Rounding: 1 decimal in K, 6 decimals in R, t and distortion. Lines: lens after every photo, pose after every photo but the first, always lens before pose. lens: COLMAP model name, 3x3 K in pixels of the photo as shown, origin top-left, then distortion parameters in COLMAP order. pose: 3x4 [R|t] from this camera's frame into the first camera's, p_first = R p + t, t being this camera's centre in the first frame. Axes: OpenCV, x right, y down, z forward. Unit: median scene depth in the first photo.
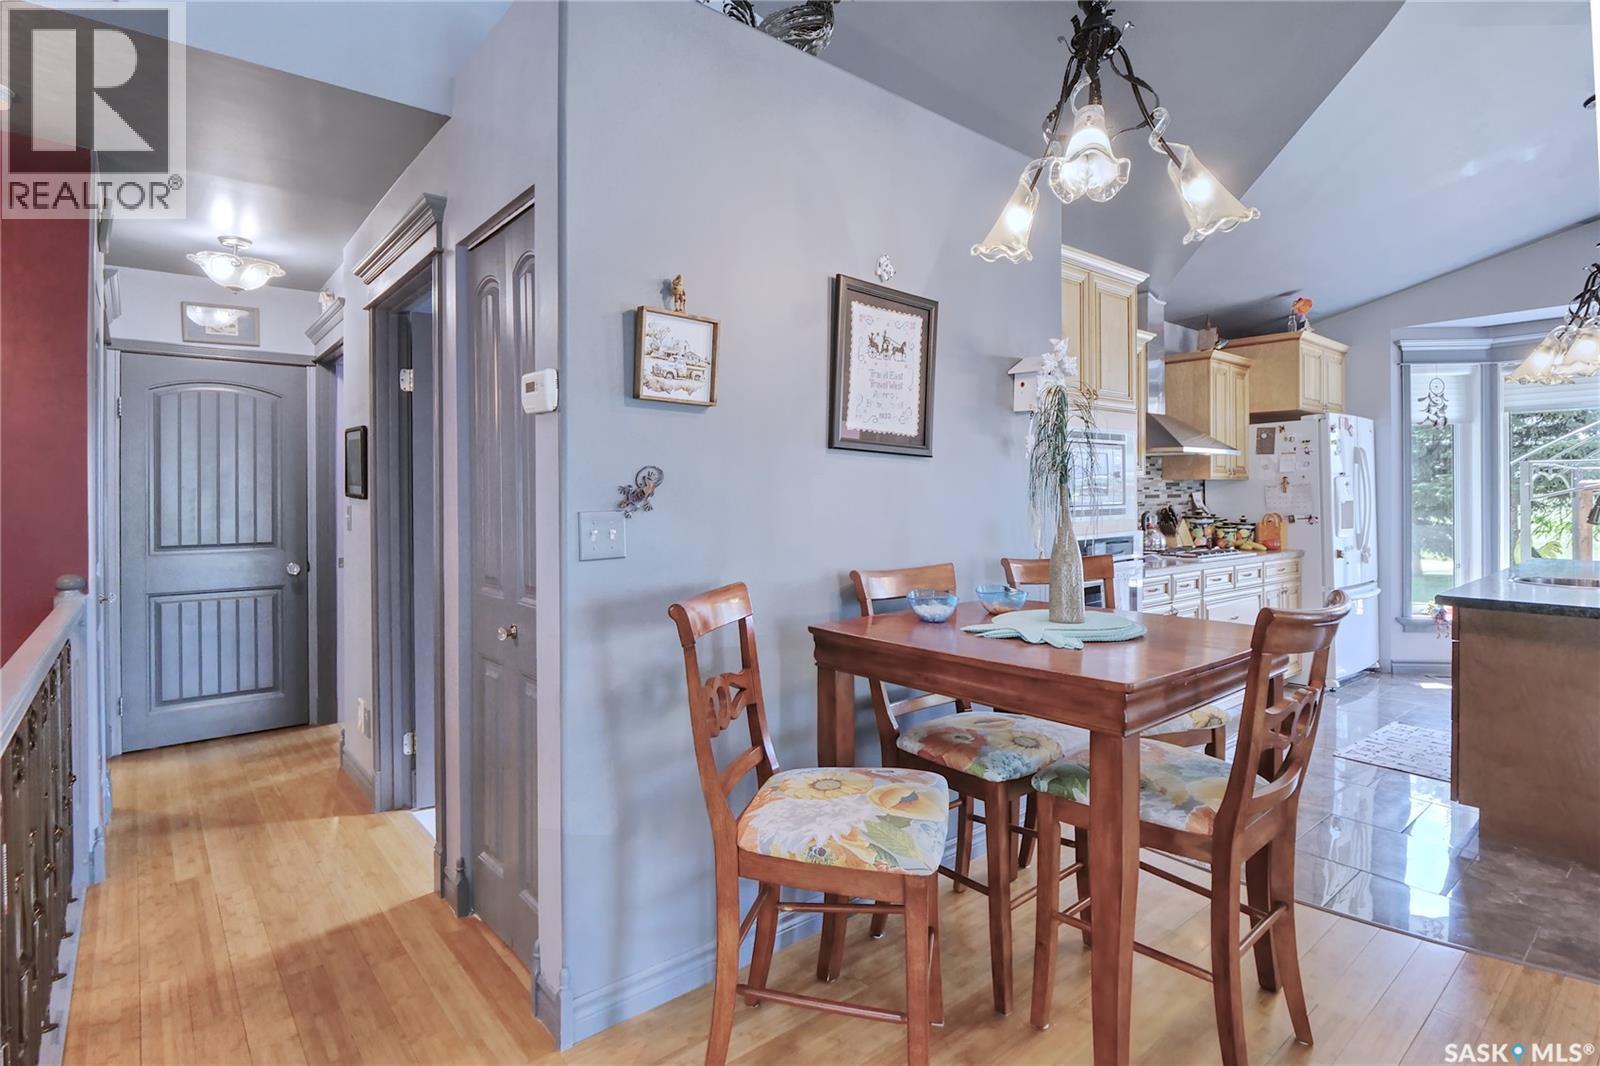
lens RADIAL K [[805.4, 0, 797.4], [0, 805.4, 497.3], [0, 0, 1]] dist [-0.013497, -0.000081]
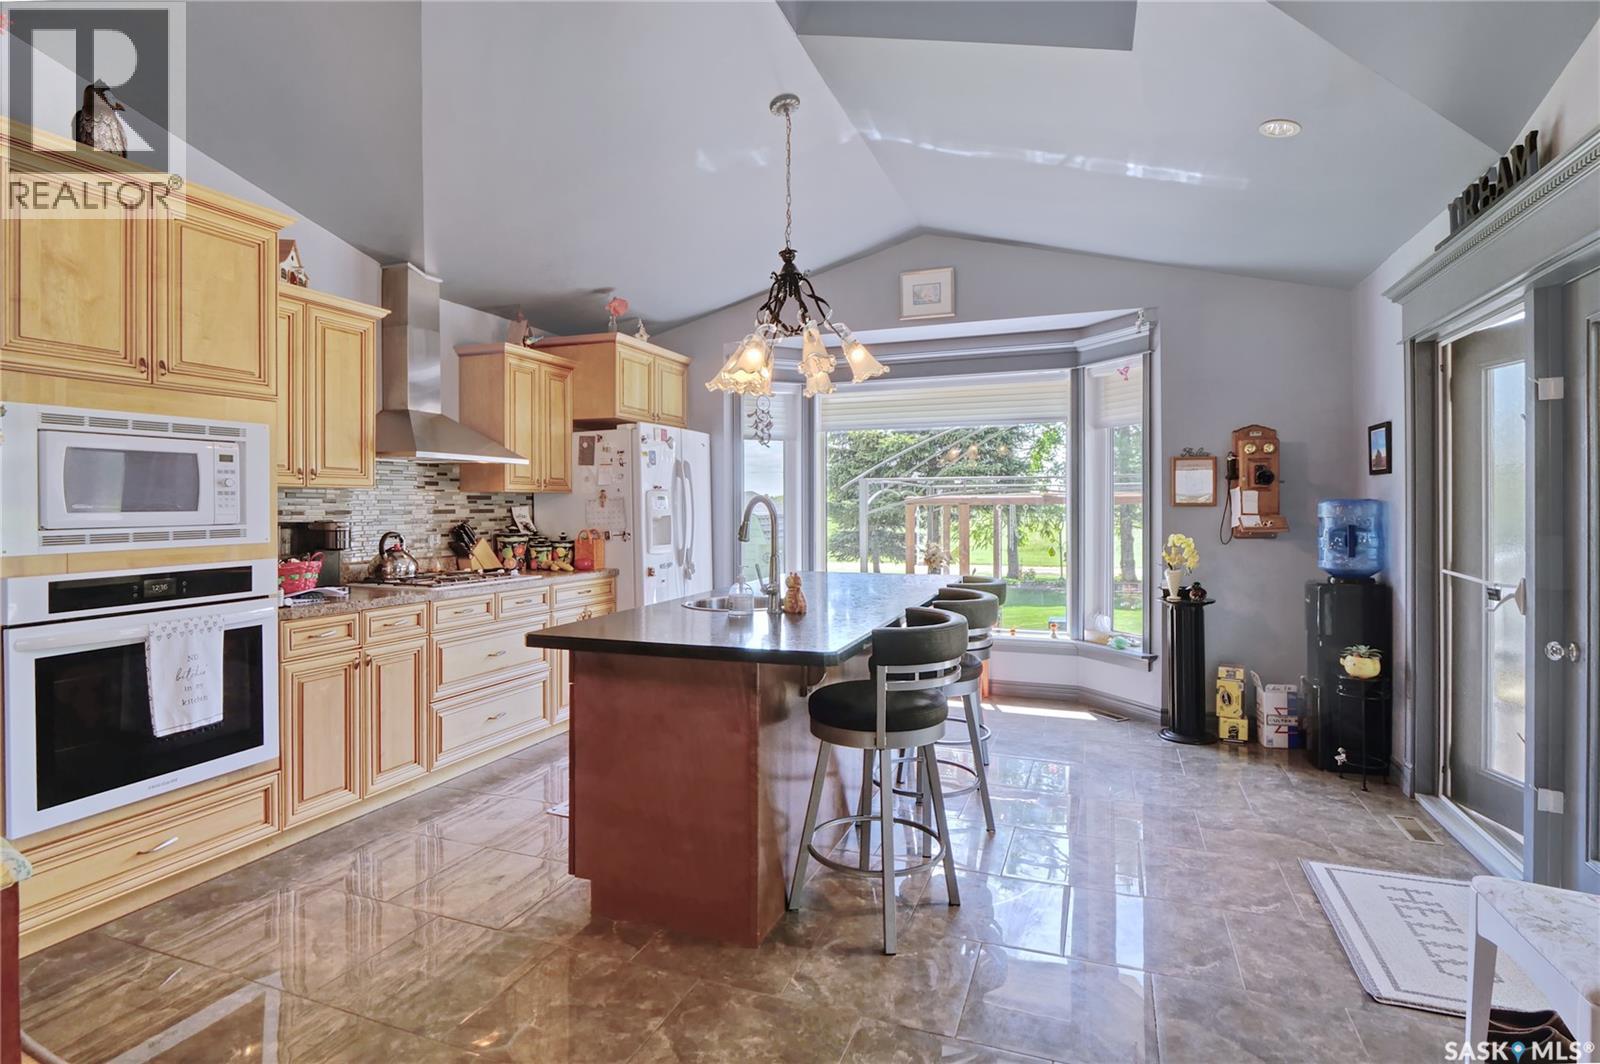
lens RADIAL K [[808.3, 0, 793.3], [0, 808.3, 522.1], [0, 0, 1]] dist [-0.012410, 0.000158]
pose [[0.872996, -0.007254, 0.487673, 0.354721], [-0.000009, 0.999889, 0.014889, -0.002498], [-0.487727, -0.013003, 0.872900, 0.082598]]
